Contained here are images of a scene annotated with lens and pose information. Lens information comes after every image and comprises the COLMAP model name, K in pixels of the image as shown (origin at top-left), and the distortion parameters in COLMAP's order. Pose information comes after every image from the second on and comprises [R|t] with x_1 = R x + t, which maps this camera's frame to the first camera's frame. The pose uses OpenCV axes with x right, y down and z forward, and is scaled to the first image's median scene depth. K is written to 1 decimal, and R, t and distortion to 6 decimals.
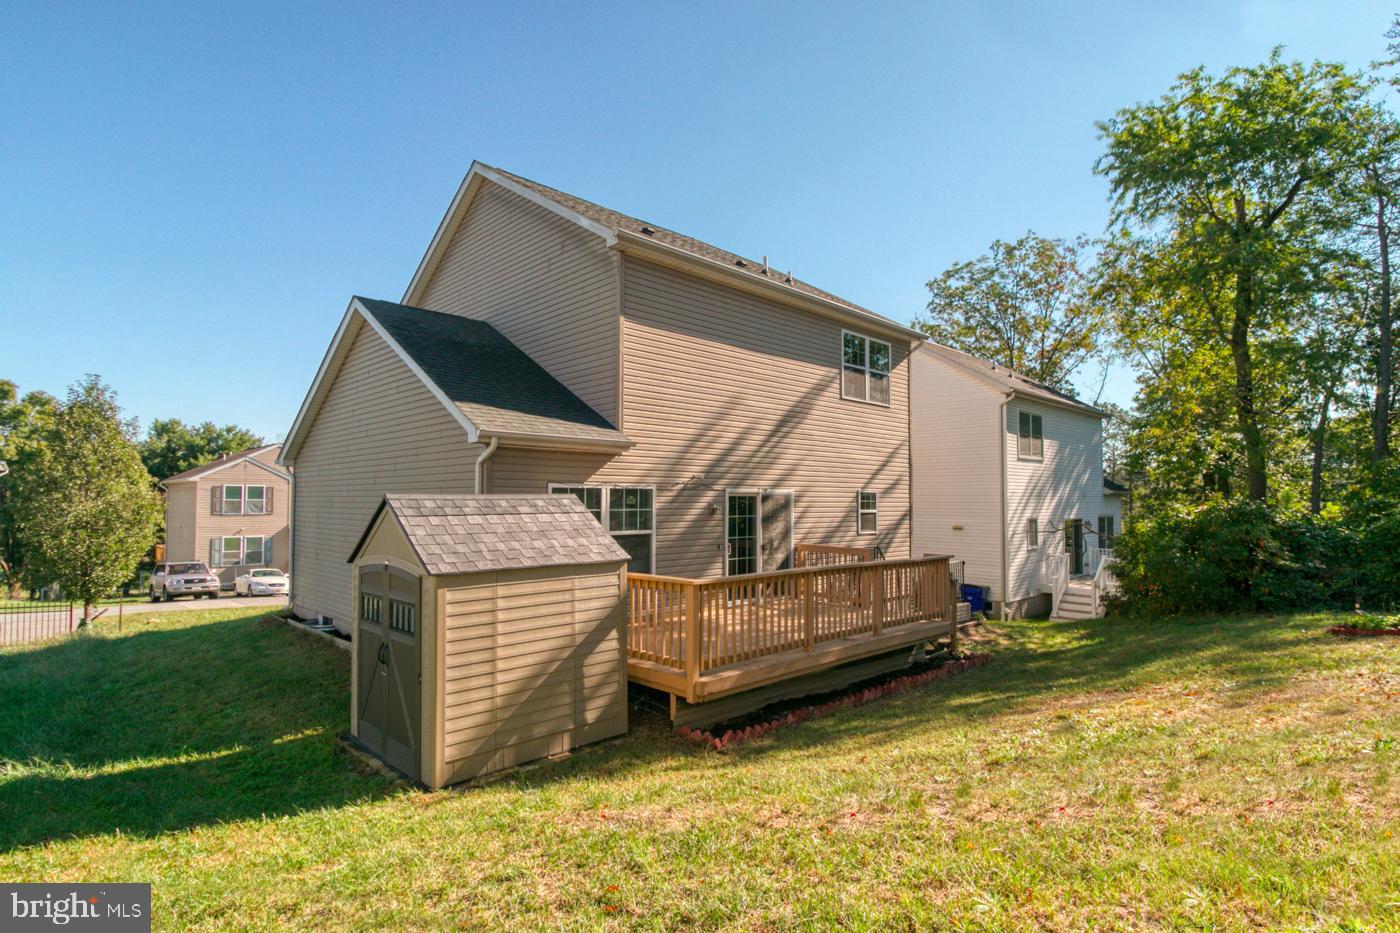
lens RADIAL K [[709.1, 0, 701.8], [0, 709.1, 467.6], [0, 0, 1]] dist [0.000430, 0.000014]
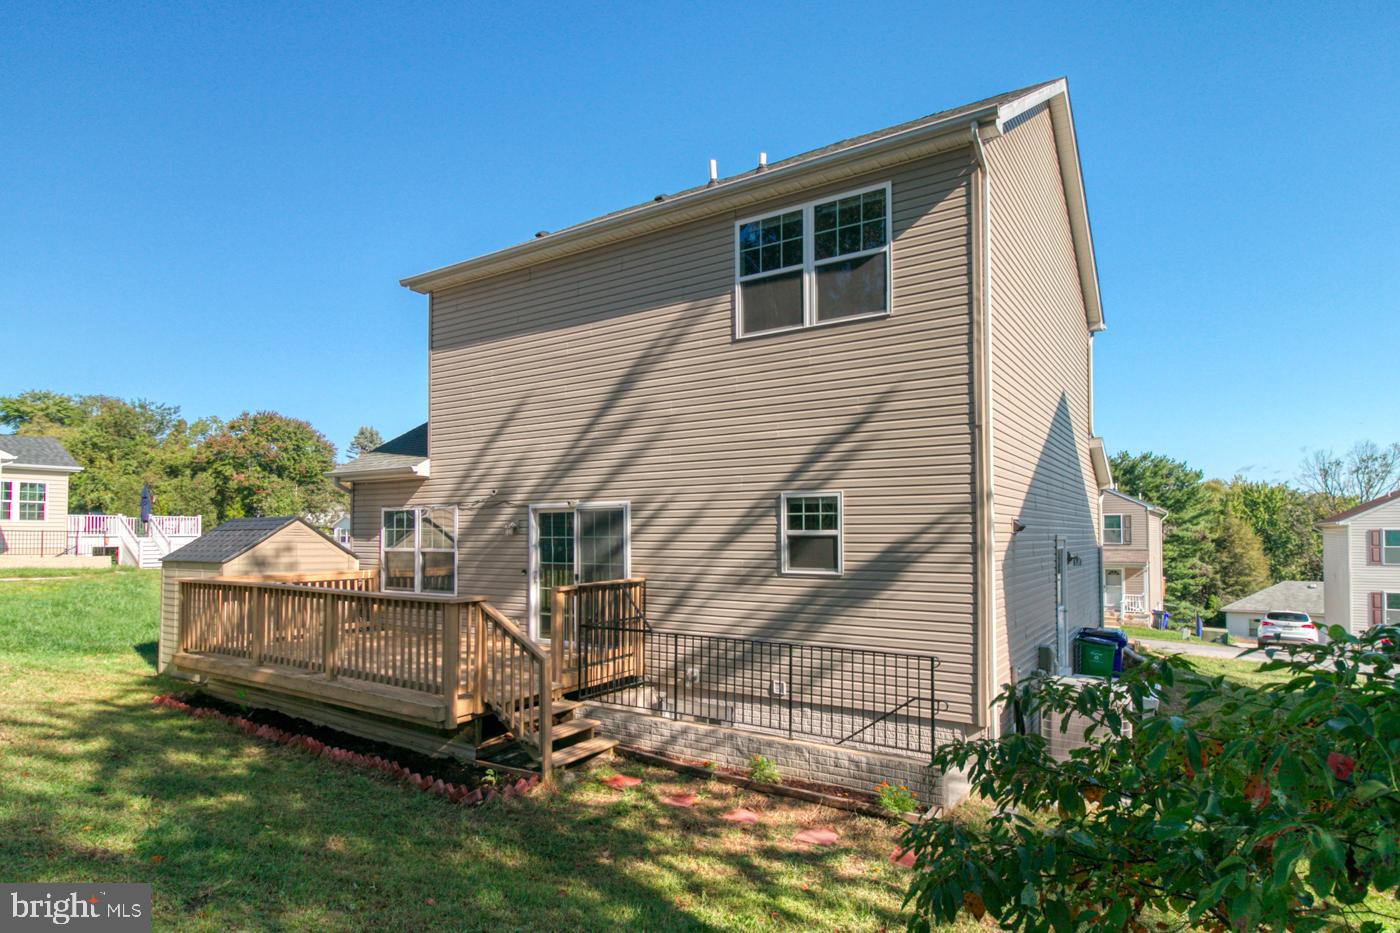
lens RADIAL K [[751.6, 0, 722.0], [0, 751.6, 517.3], [0, 0, 1]] dist [-0.000442, -0.000068]
pose [[0.225554, -0.023253, -0.973953, 0.771256], [0.047867, 0.998772, -0.012760, 0.054309], [0.973054, -0.043742, 0.226390, 0.812166]]
